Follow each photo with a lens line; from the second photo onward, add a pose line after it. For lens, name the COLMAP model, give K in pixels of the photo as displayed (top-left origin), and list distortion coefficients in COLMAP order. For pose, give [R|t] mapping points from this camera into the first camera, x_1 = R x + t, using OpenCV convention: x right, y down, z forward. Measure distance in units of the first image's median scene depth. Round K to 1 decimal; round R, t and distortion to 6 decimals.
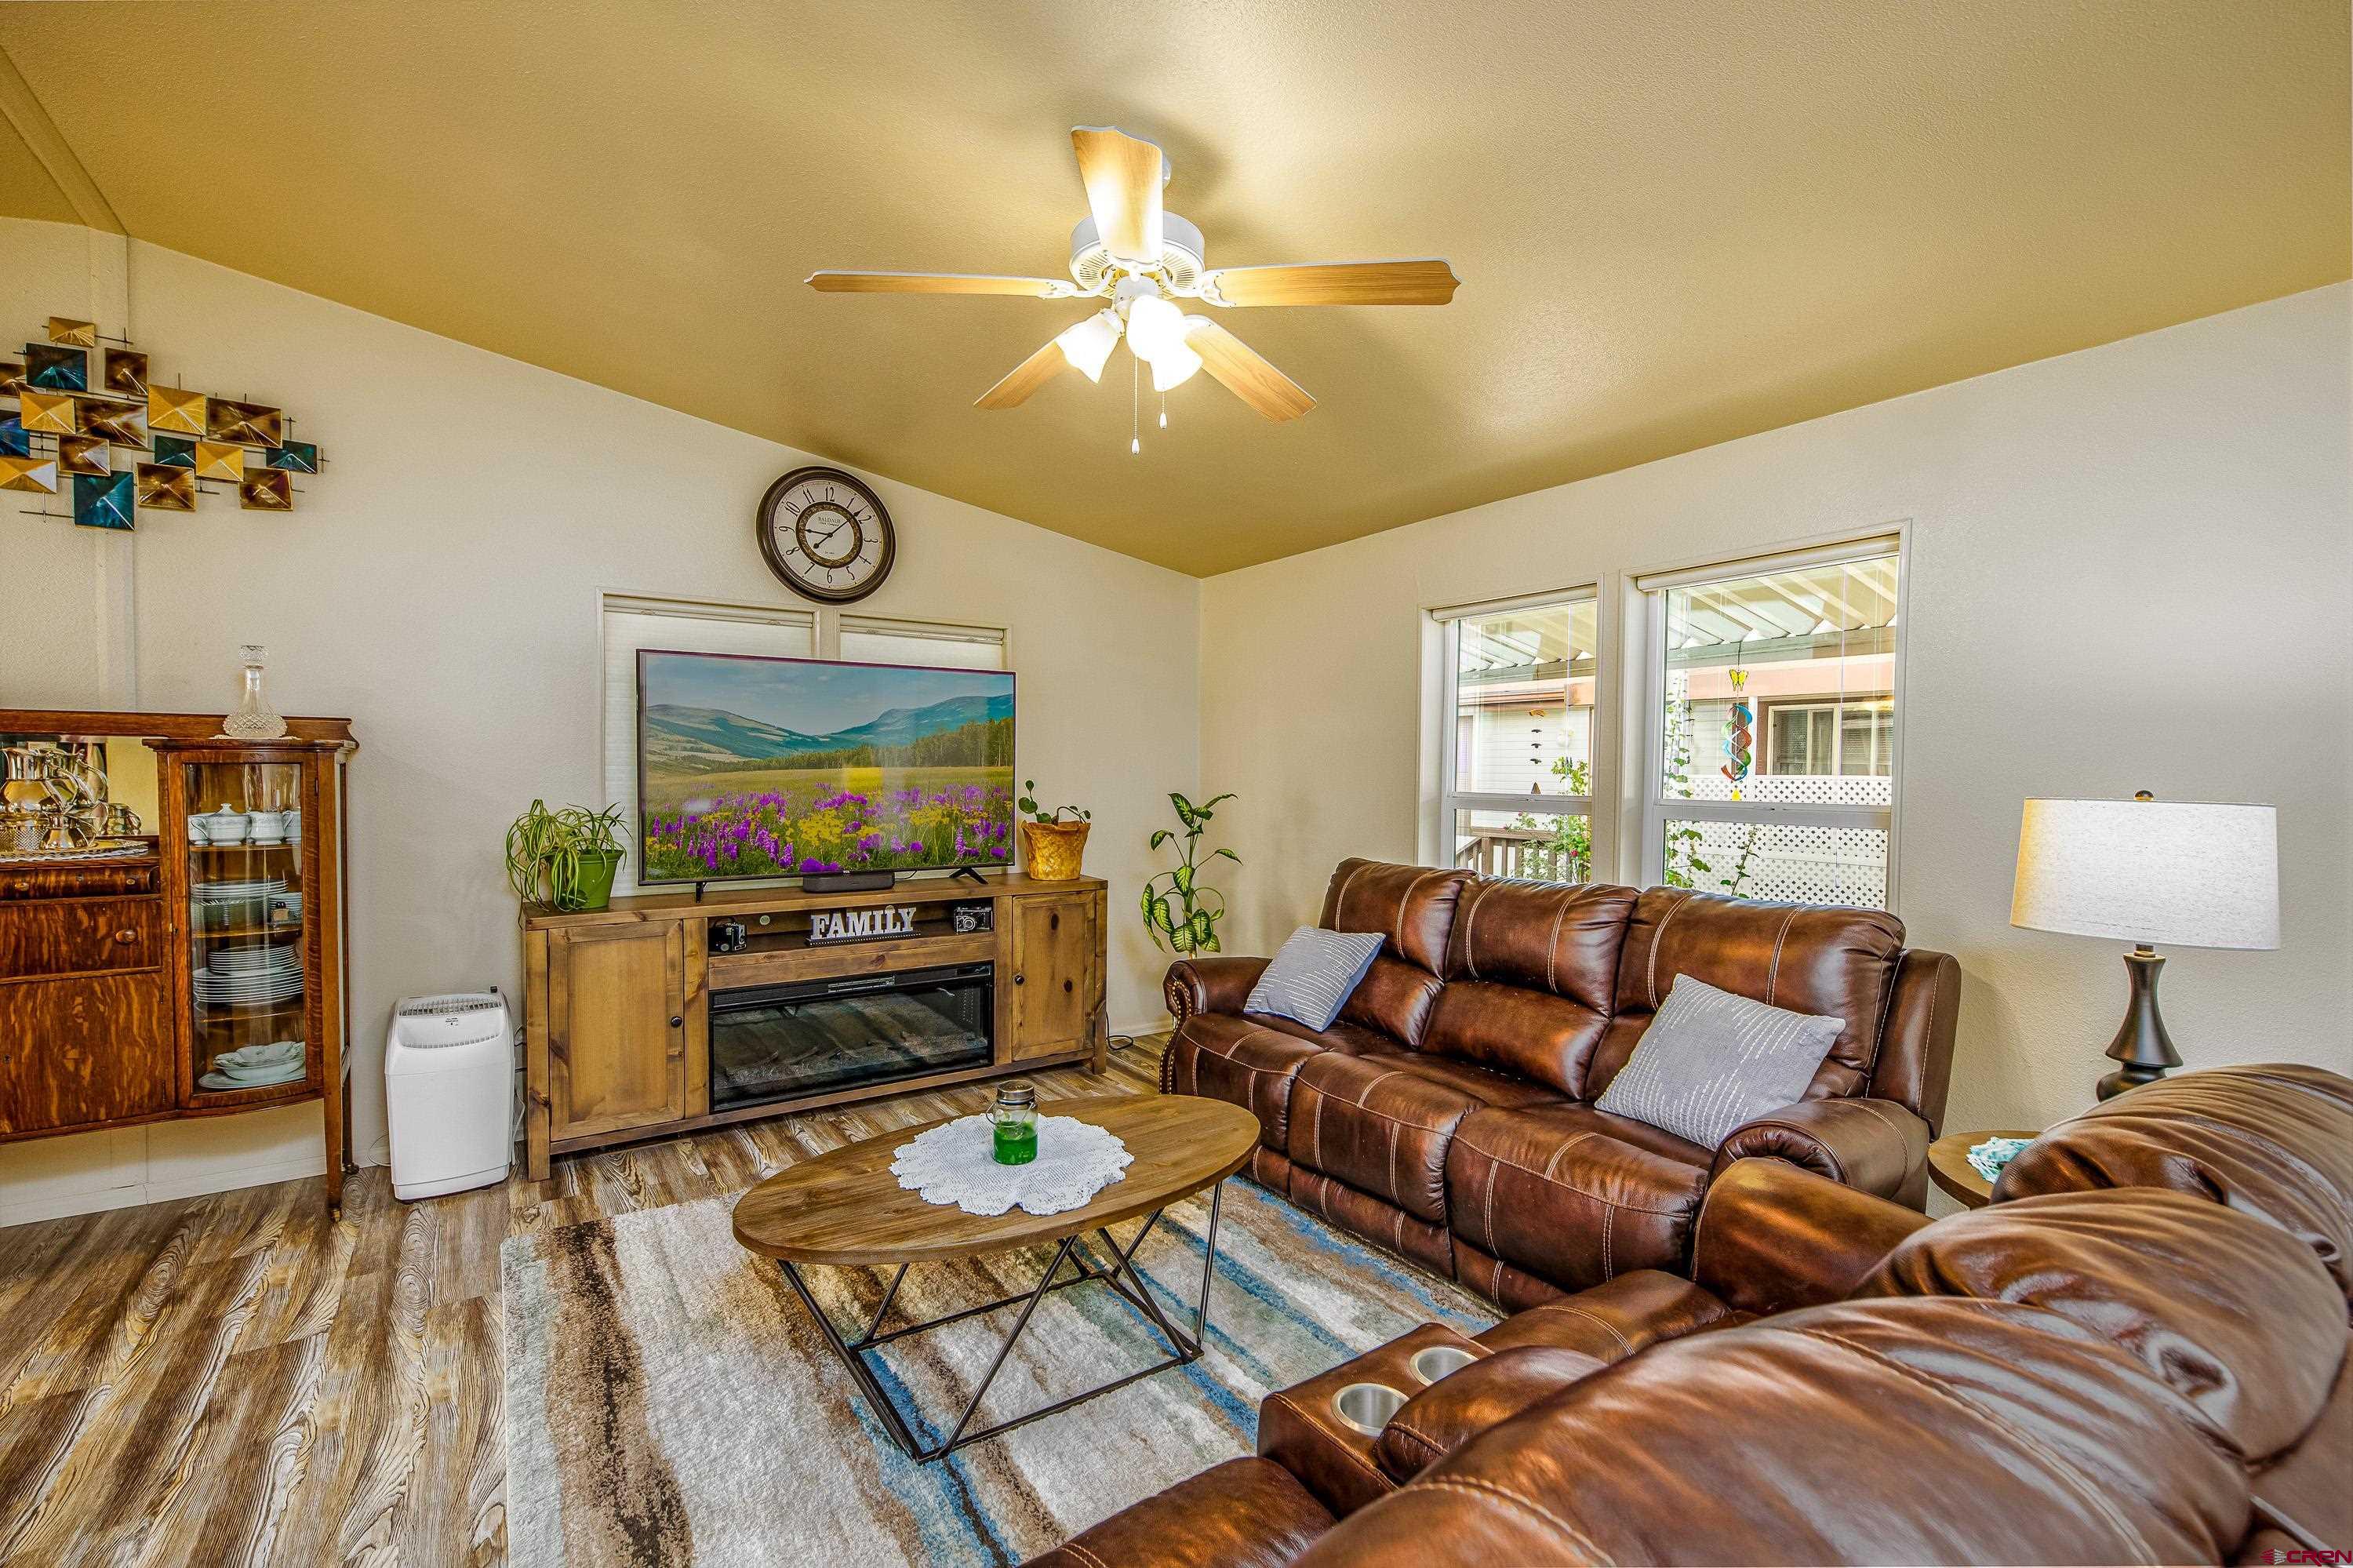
lens RADIAL K [[1028.1, 0, 1173.3], [0, 1028.1, 793.8], [0, 0, 1]] dist [0.001248, 0.000148]
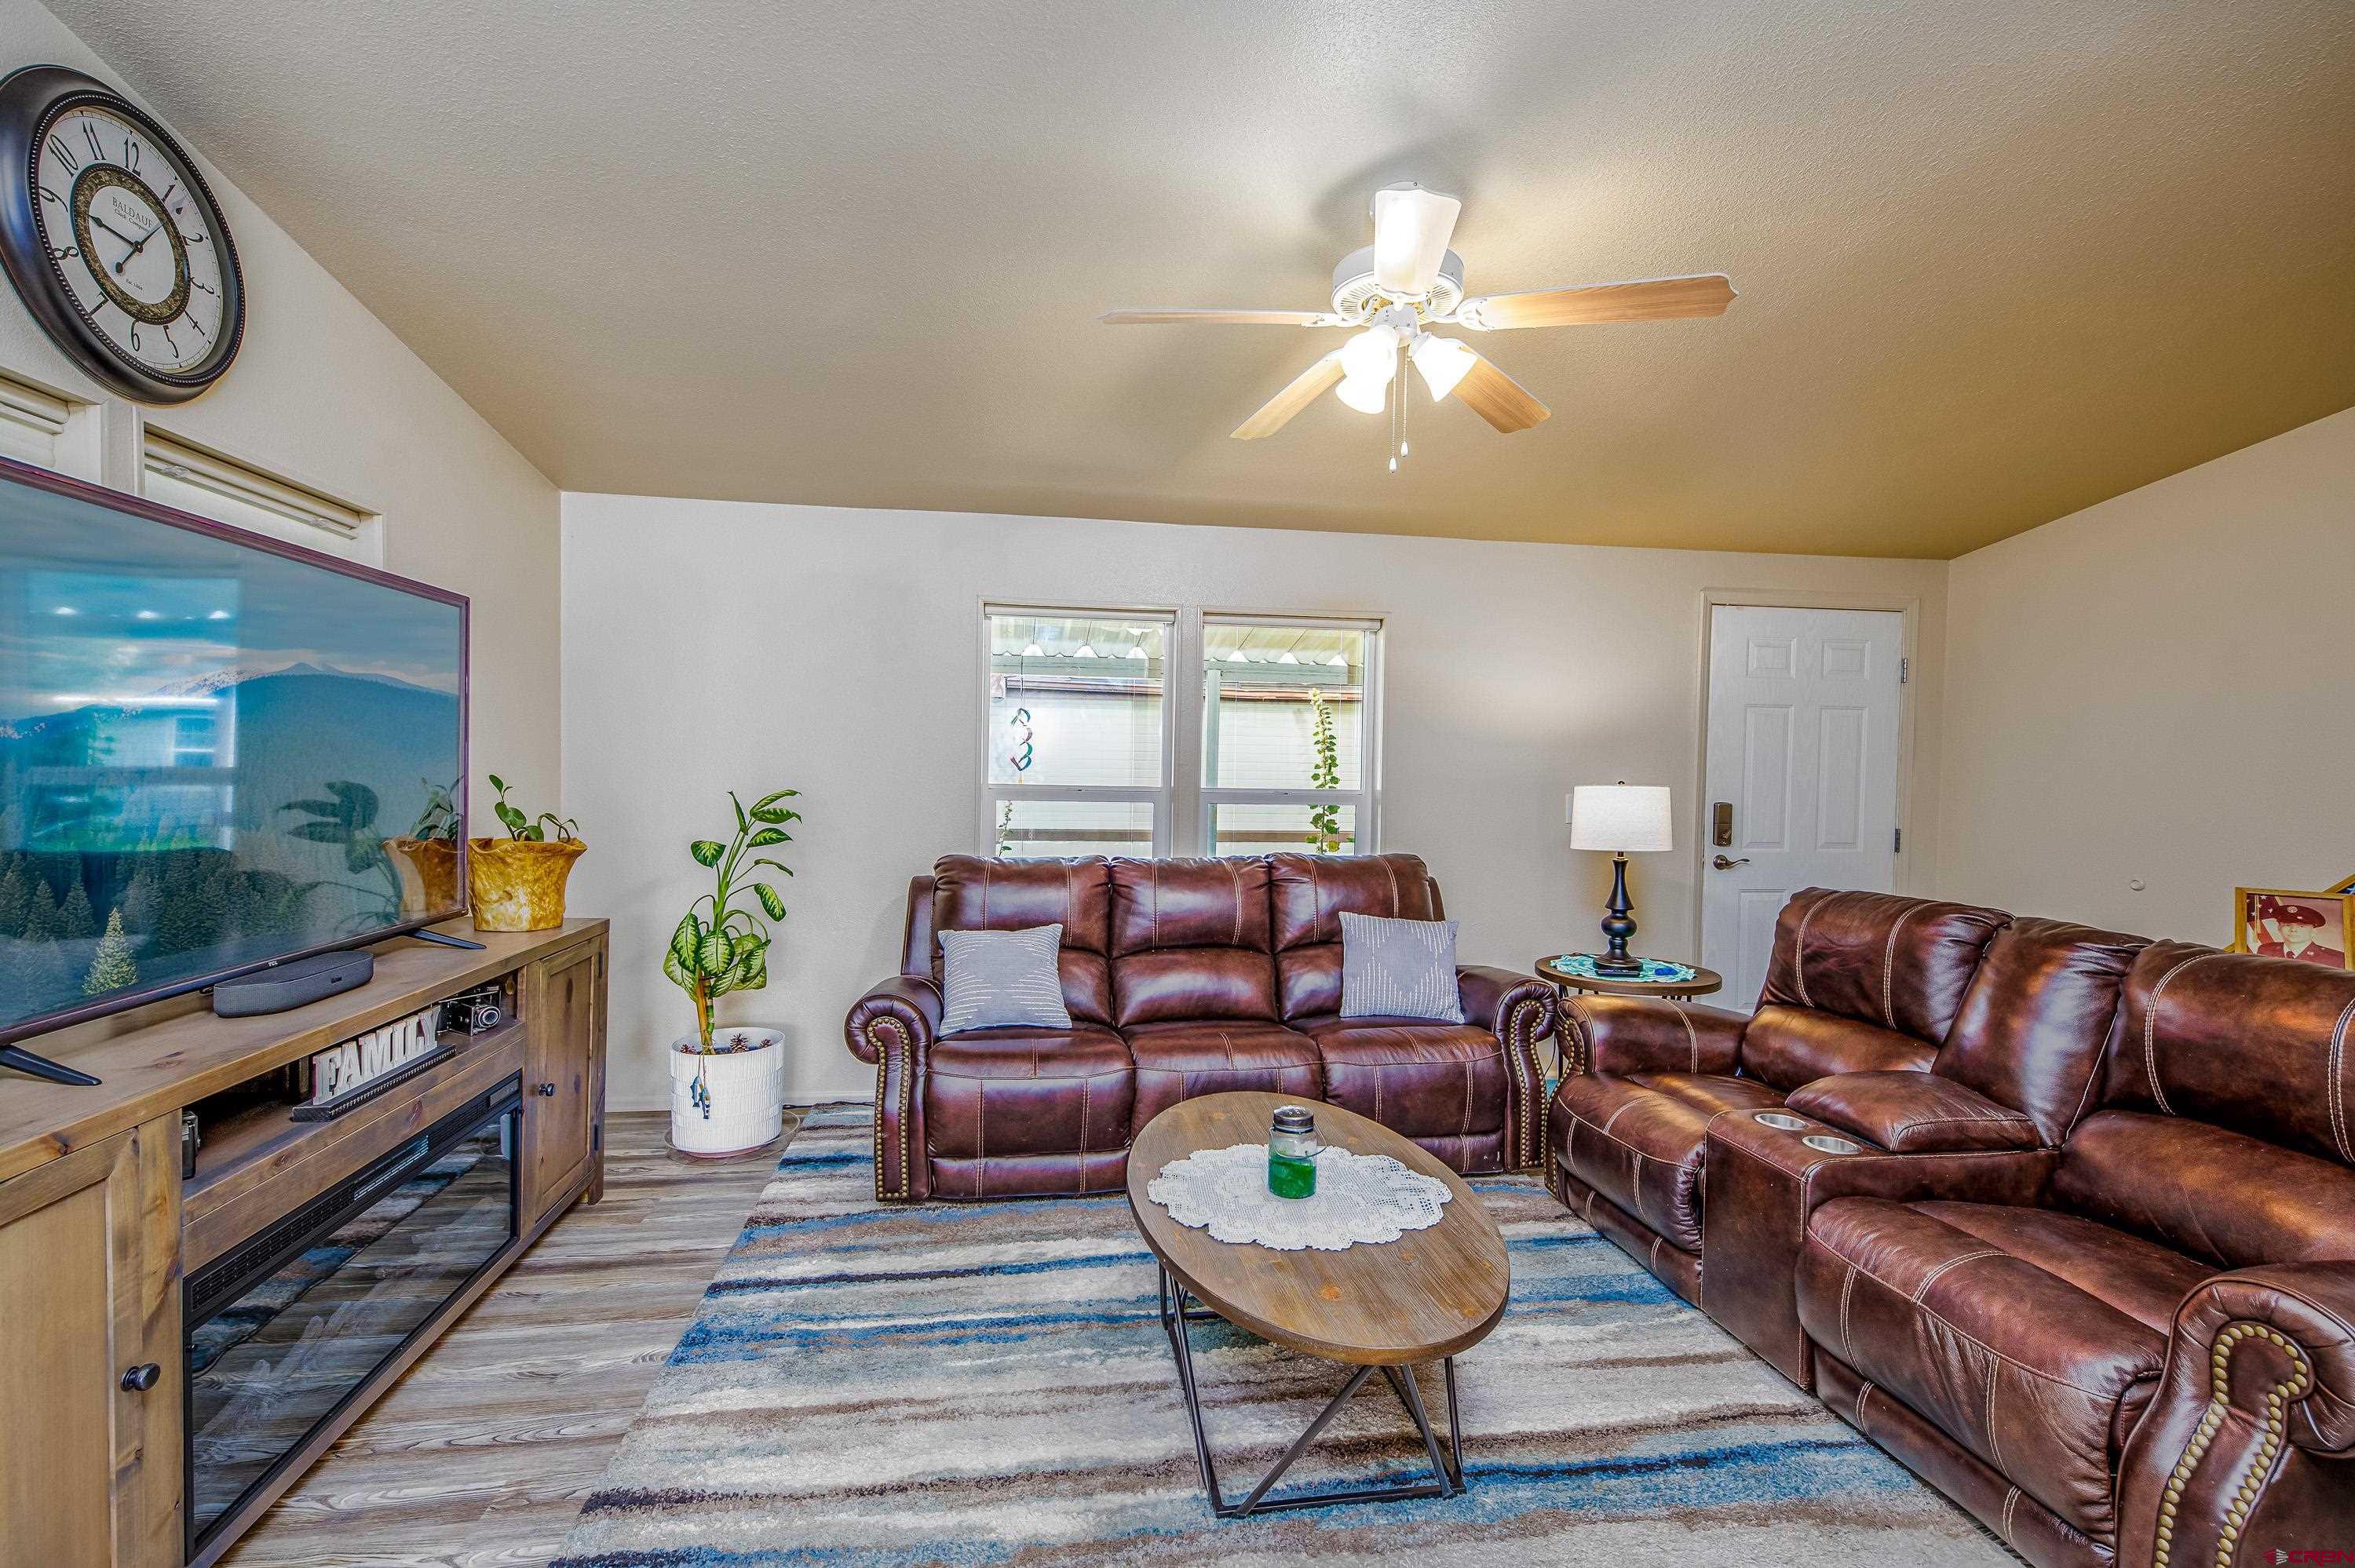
lens RADIAL K [[1039.5, 0, 1177.5], [0, 1039.5, 784.0], [0, 0, 1]] dist [0.001606, 0.000022]
pose [[0.424512, -0.015106, 0.905296, -0.665988], [0.008978, 0.999882, 0.012475, -0.014125], [-0.905378, 0.002832, 0.424598, 0.448209]]
